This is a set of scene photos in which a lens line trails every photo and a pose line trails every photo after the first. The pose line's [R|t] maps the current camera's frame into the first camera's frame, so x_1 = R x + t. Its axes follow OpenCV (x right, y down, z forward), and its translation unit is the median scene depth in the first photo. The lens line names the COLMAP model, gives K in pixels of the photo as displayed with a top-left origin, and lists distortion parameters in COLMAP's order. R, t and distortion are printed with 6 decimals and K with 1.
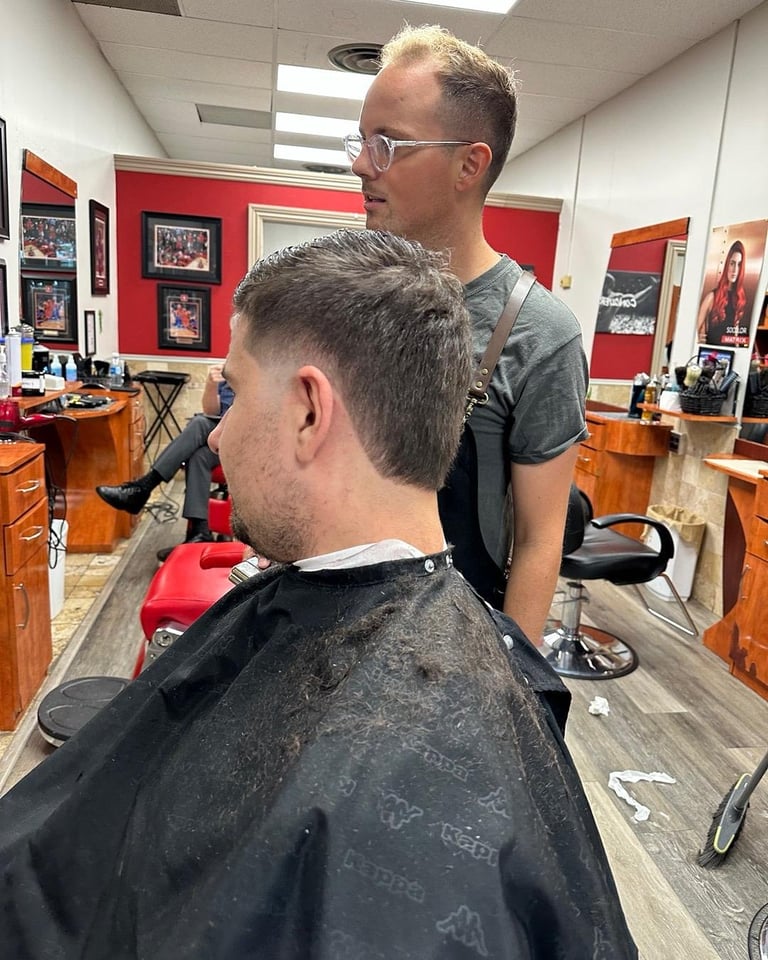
lens RADIAL K [[789.4, 0, 384.0], [0, 789.4, 480.0], [0, 0, 1]] dist [-0.008965, -0.009331]
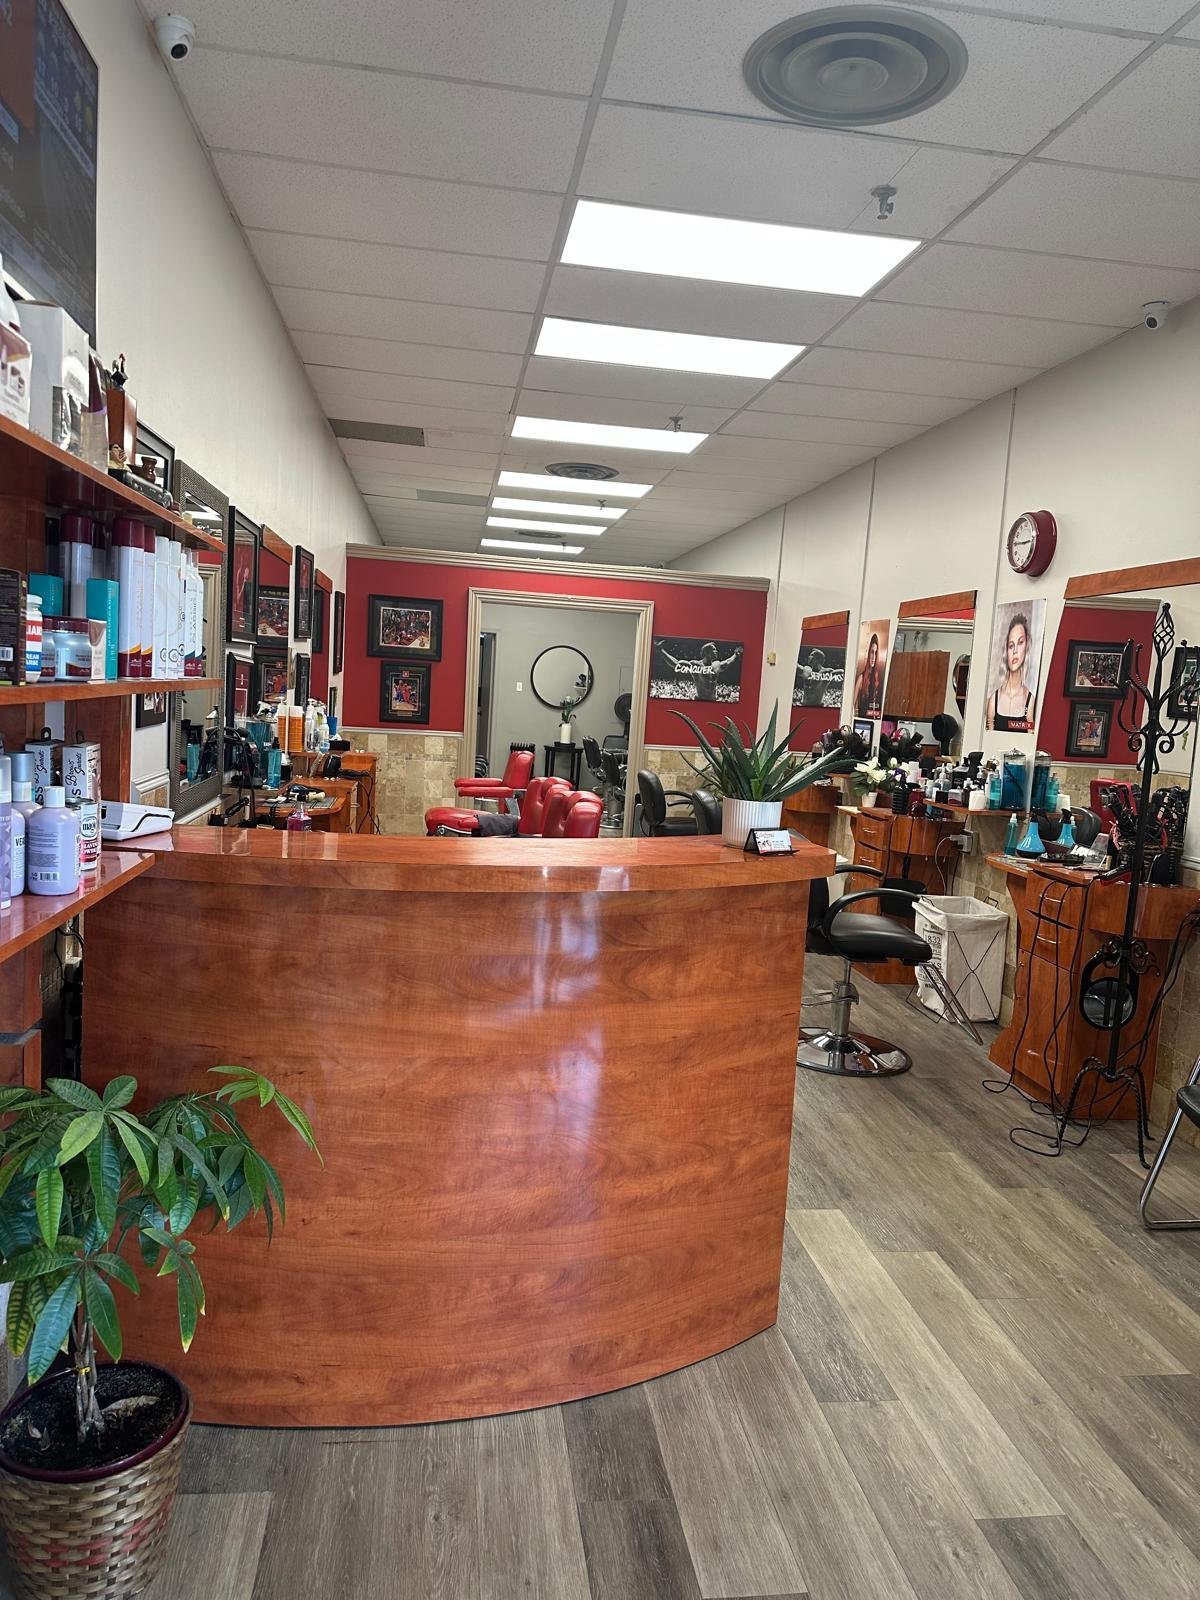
lens RADIAL K [[1155.8, 0, 600.0], [0, 1155.8, 800.0], [0, 0, 1]] dist [-0.007070, 0.003060]
pose [[0.999928, 0.001009, -0.011982, 0.024428], [-0.002221, 0.994826, -0.101573, 0.093325], [0.011818, 0.101592, 0.994756, -0.518765]]
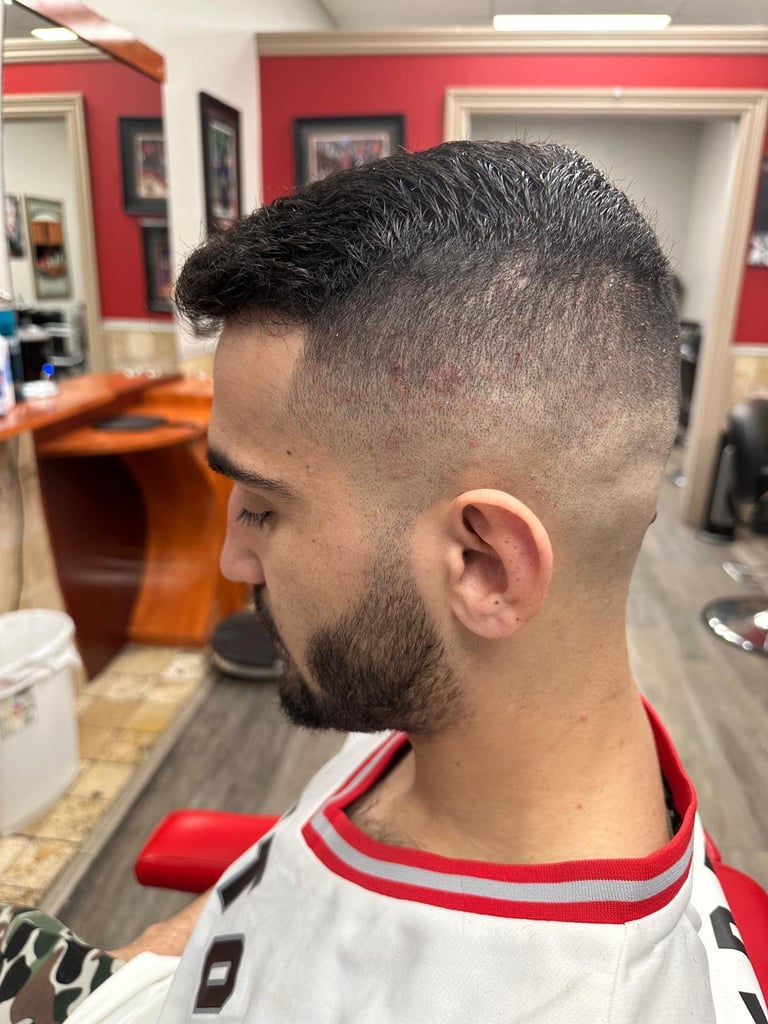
lens RADIAL K [[739.7, 0, 384.0], [0, 739.7, 512.0], [0, 0, 1]] dist [-0.007070, 0.003060]
pose [[0.955277, 0.043361, -0.292516, -0.027004], [-0.012864, 0.994348, 0.105385, -0.063817], [0.295433, -0.096909, 0.950436, 0.366456]]
